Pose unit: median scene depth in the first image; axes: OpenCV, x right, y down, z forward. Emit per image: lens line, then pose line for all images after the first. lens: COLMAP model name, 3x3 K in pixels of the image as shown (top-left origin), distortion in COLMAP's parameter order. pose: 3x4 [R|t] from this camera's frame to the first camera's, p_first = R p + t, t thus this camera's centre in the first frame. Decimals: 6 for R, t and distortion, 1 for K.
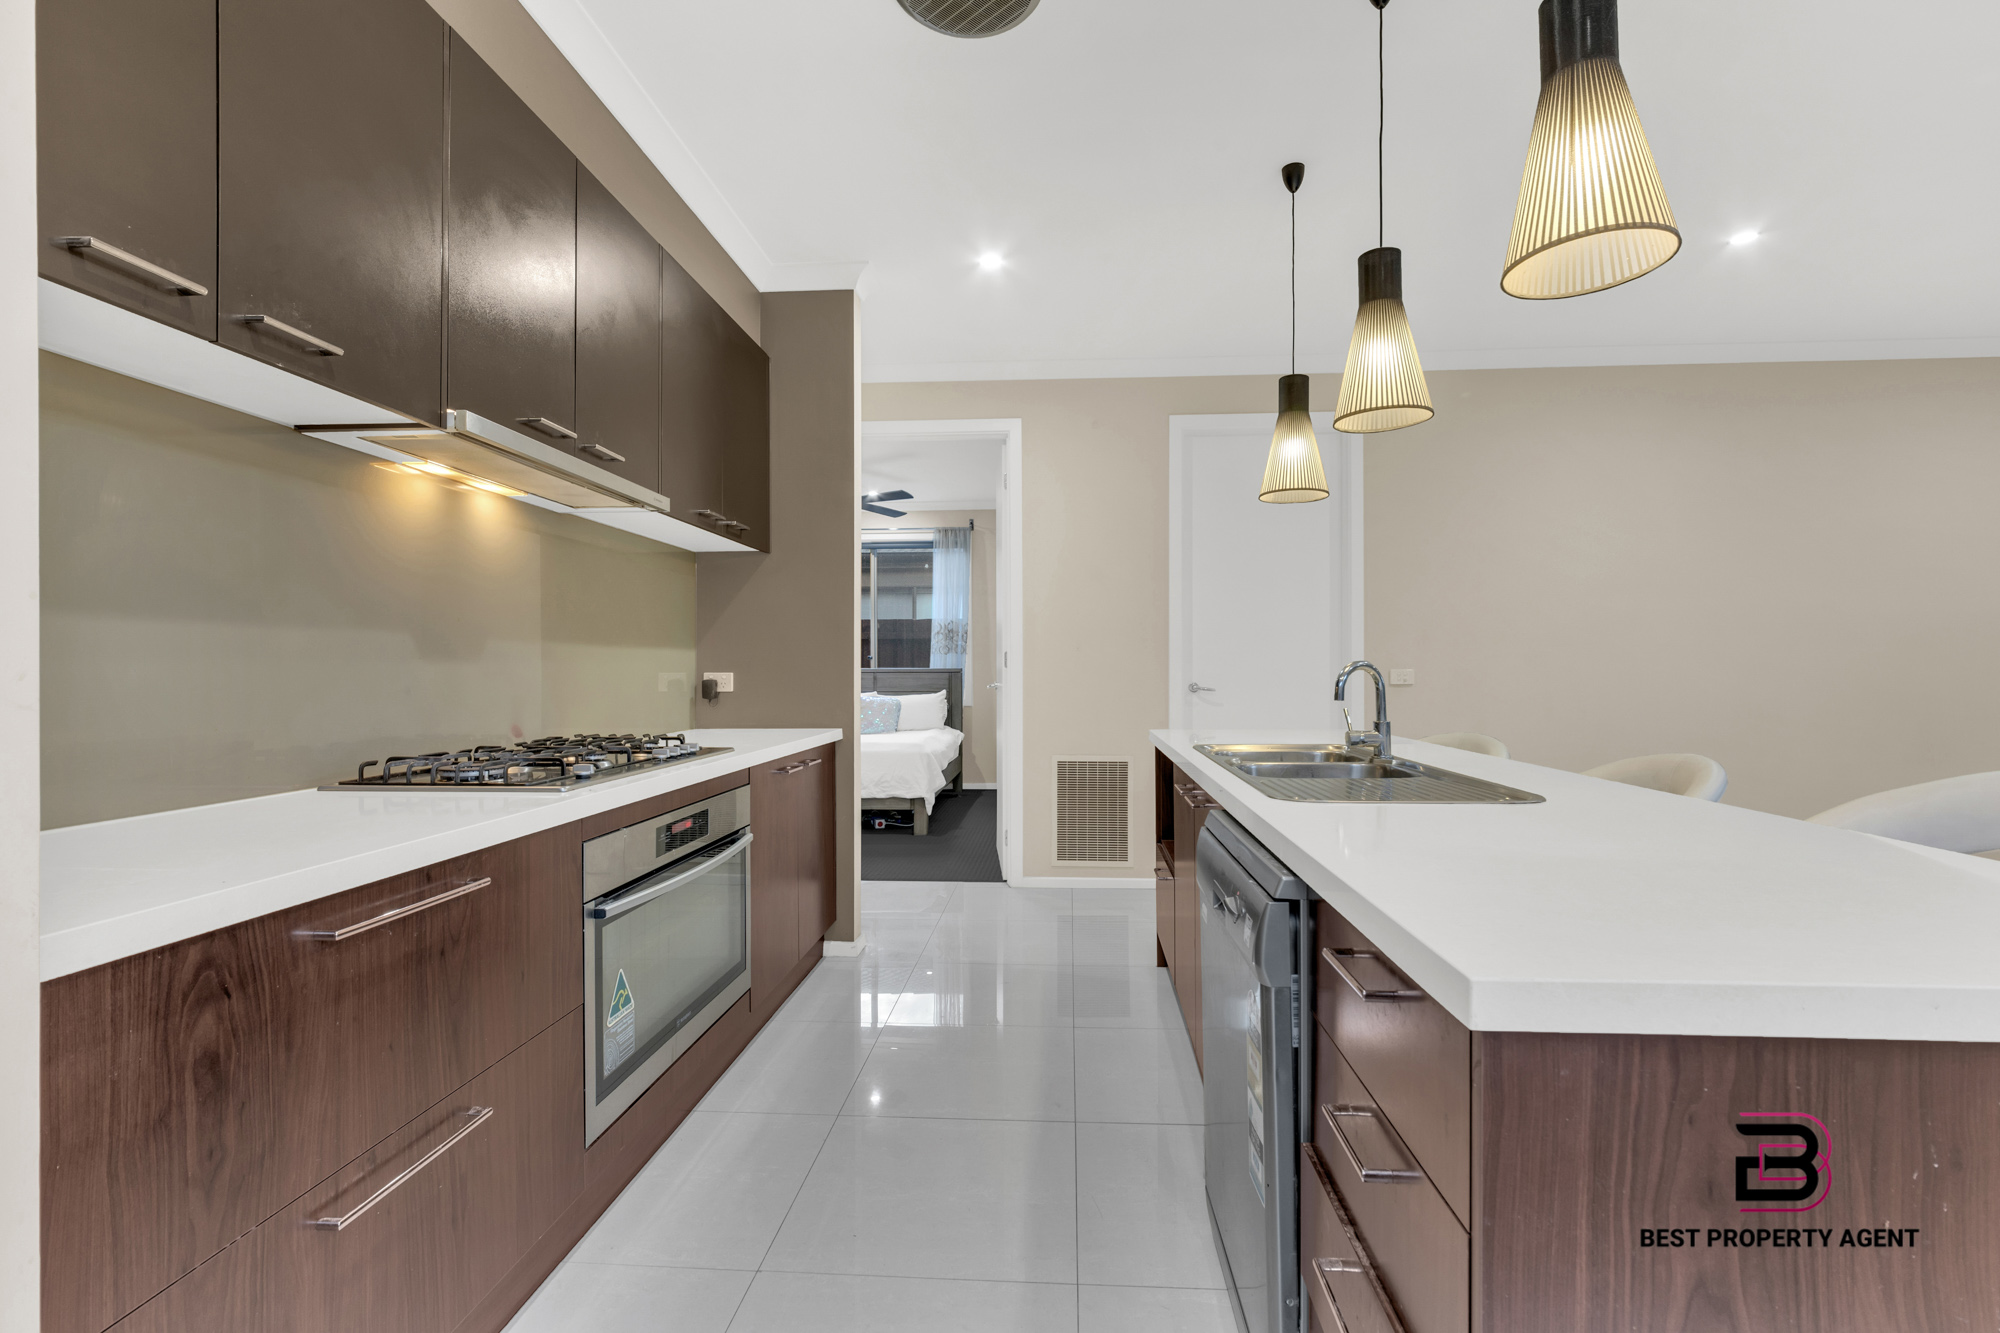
lens RADIAL K [[926.7, 0, 1007.8], [0, 926.7, 679.5], [0, 0, 1]] dist [0.000634, 0.000015]
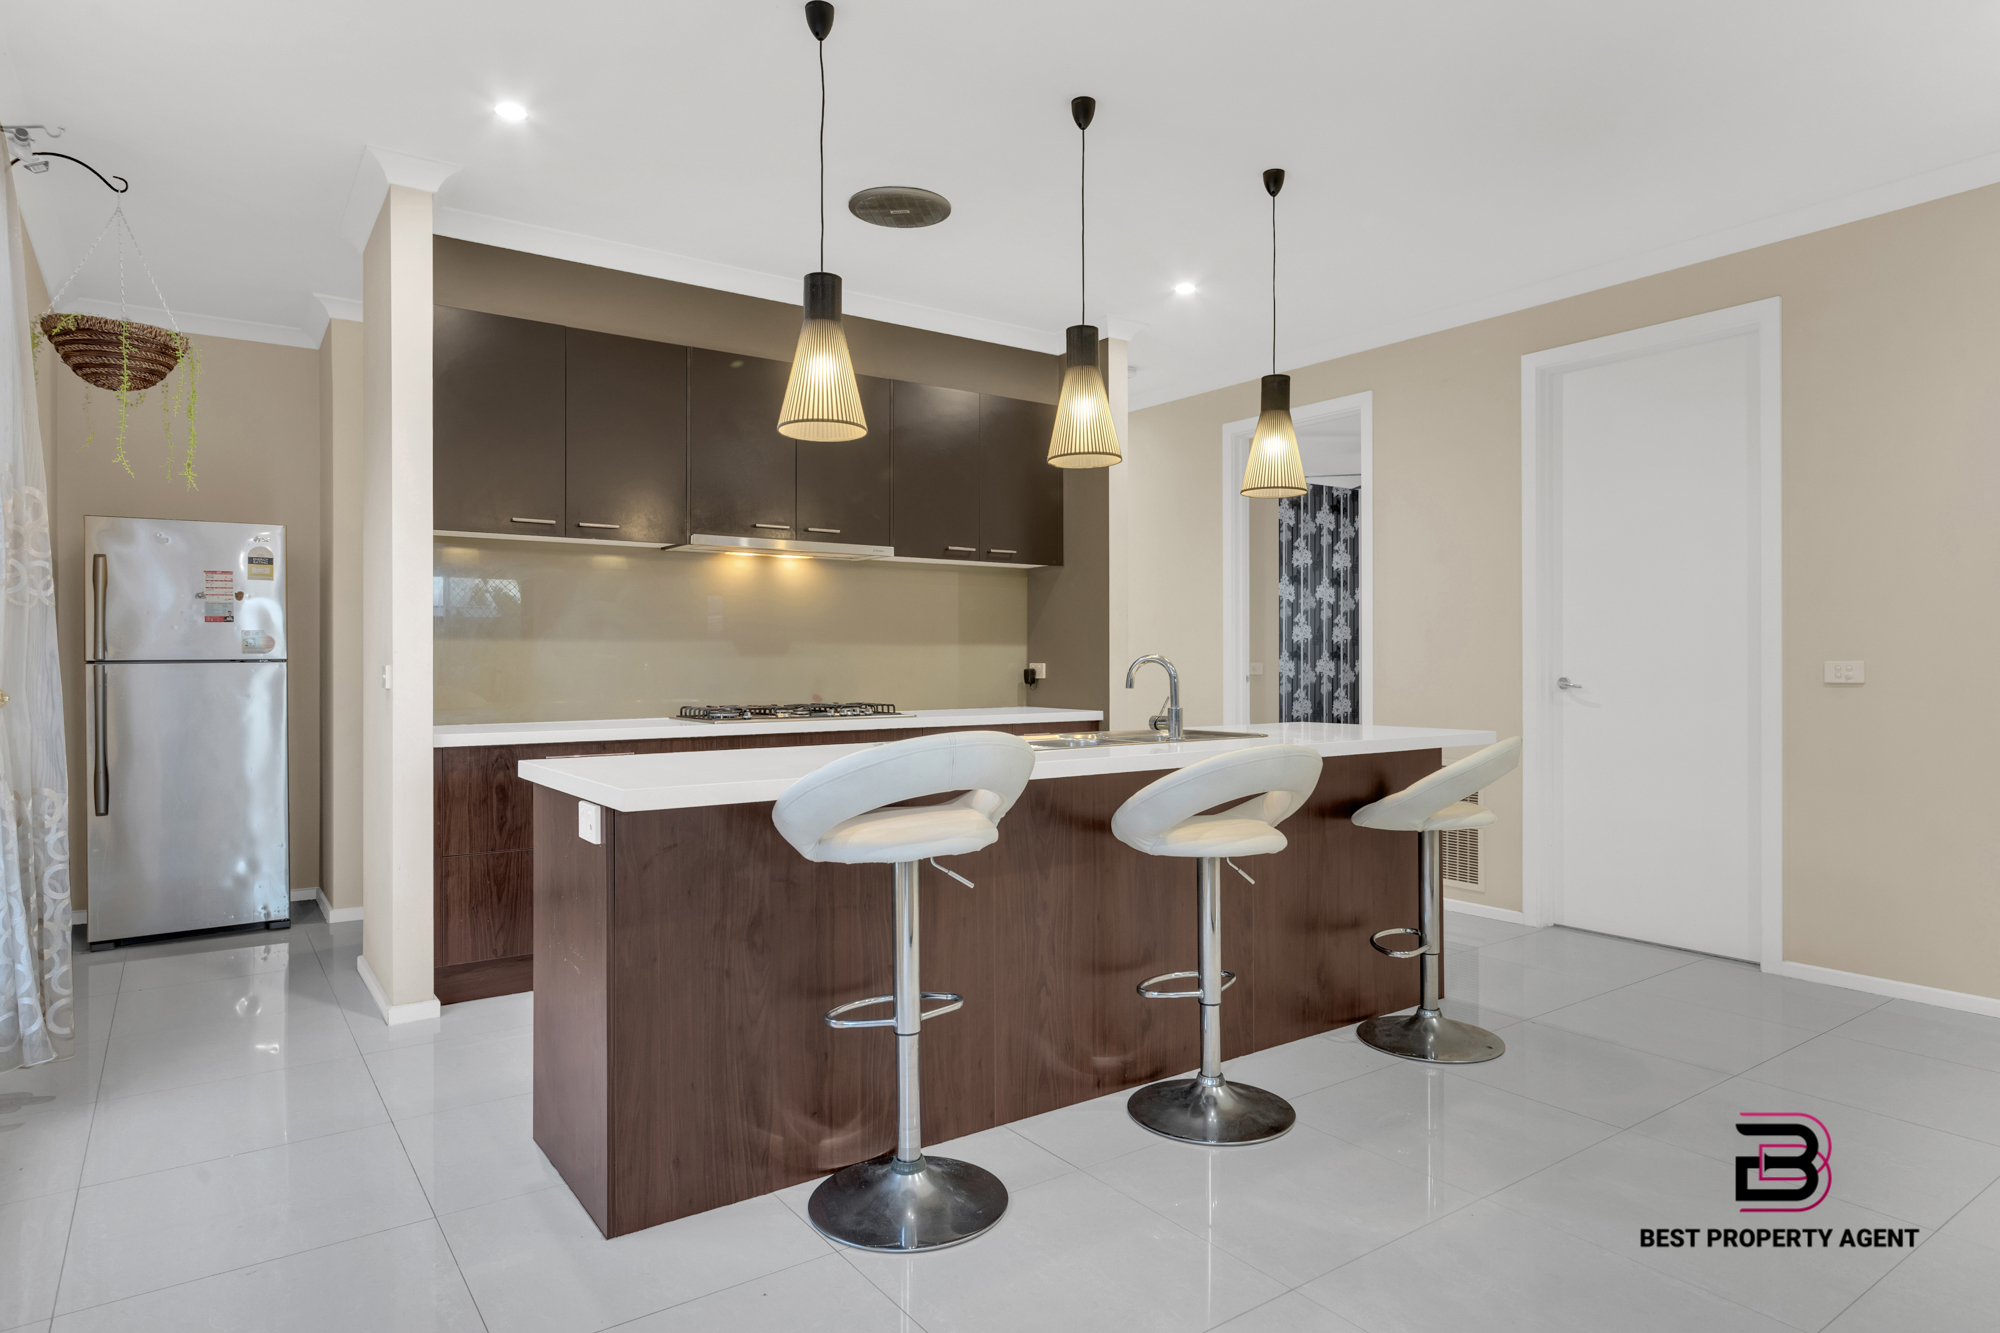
lens RADIAL K [[1209.3, 0, 1000.0], [0, 1209.3, 666.5], [0, 0, 1]] dist [0.000131, -0.000246]
pose [[0.608291, 0.004948, -0.793699, 0.967326], [-0.005635, 0.999982, 0.001915, -0.005896], [0.793694, 0.003308, 0.608308, -0.042354]]
